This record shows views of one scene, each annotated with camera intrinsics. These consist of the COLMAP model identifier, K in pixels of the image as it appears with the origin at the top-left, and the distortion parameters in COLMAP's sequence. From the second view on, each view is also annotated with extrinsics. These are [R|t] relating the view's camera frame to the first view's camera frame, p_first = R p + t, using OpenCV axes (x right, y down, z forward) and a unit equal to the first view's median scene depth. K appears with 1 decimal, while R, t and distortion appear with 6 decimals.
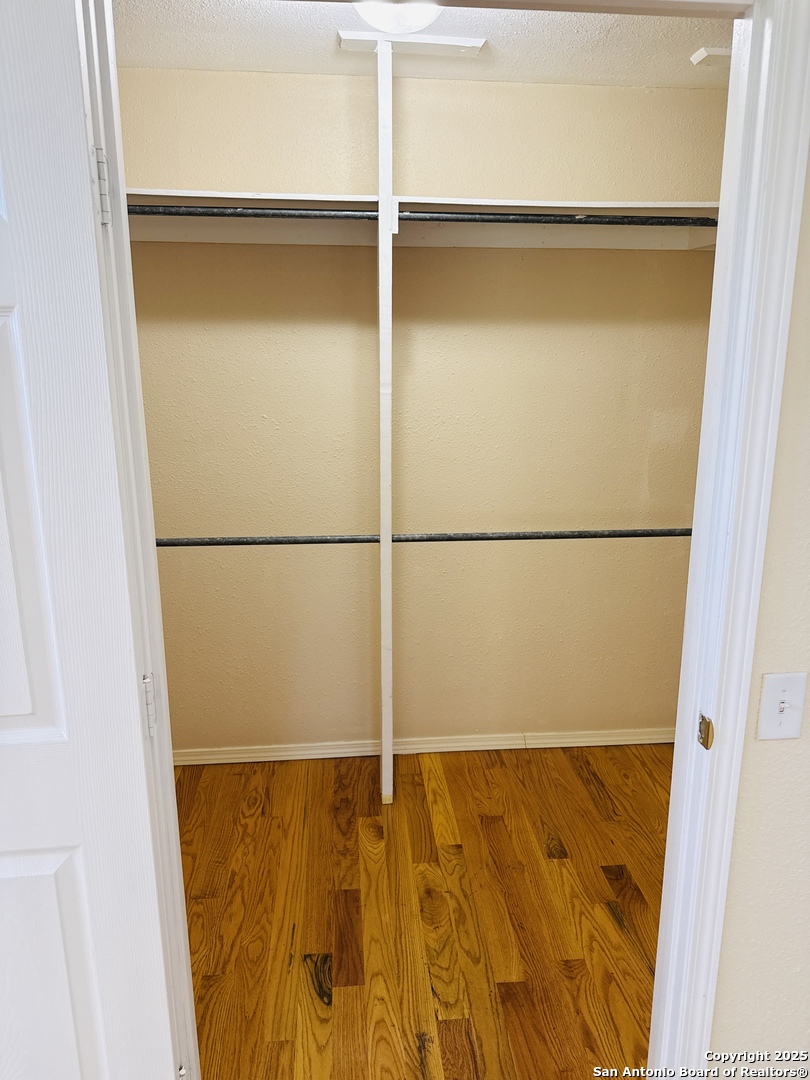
lens RADIAL K [[761.8, 0, 405.0], [0, 761.8, 540.0], [0, 0, 1]] dist [0.075692, -0.147624]
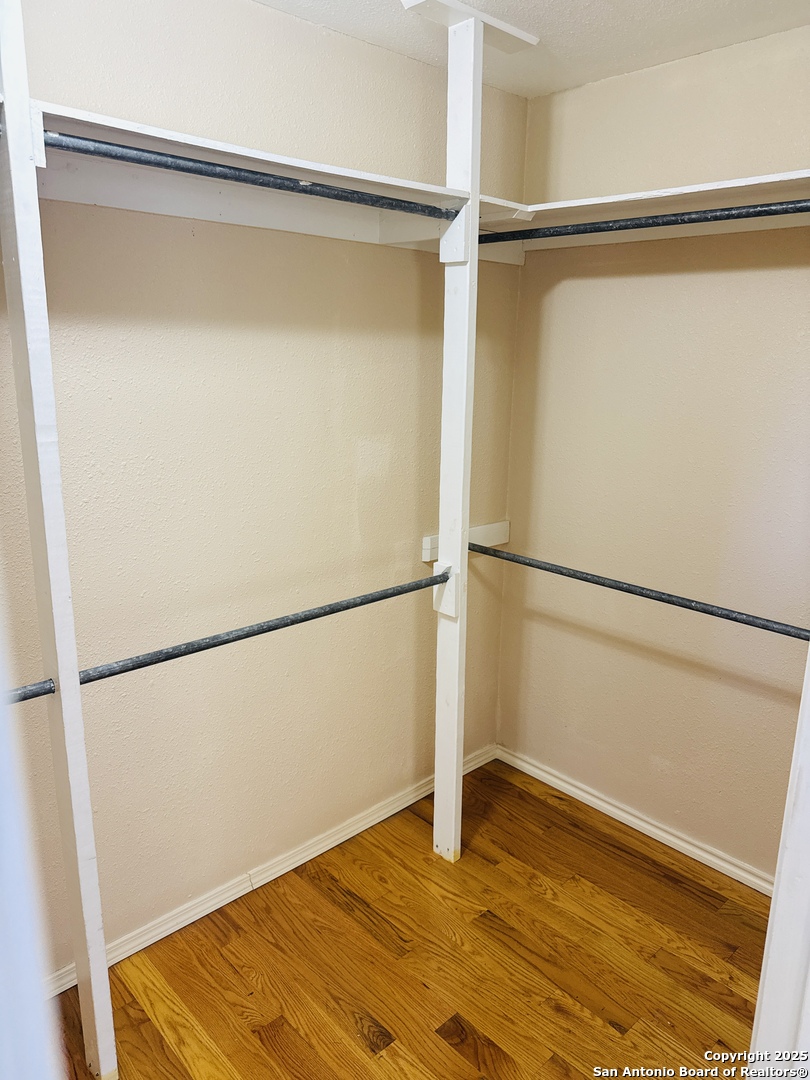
lens RADIAL K [[777.8, 0, 405.0], [0, 777.8, 540.0], [0, 0, 1]] dist [0.010969, -0.006898]
pose [[0.788091, -0.136723, 0.600182, -0.161426], [0.132286, 0.989858, 0.051789, -0.103856], [-0.601176, 0.038582, 0.798185, 0.336169]]
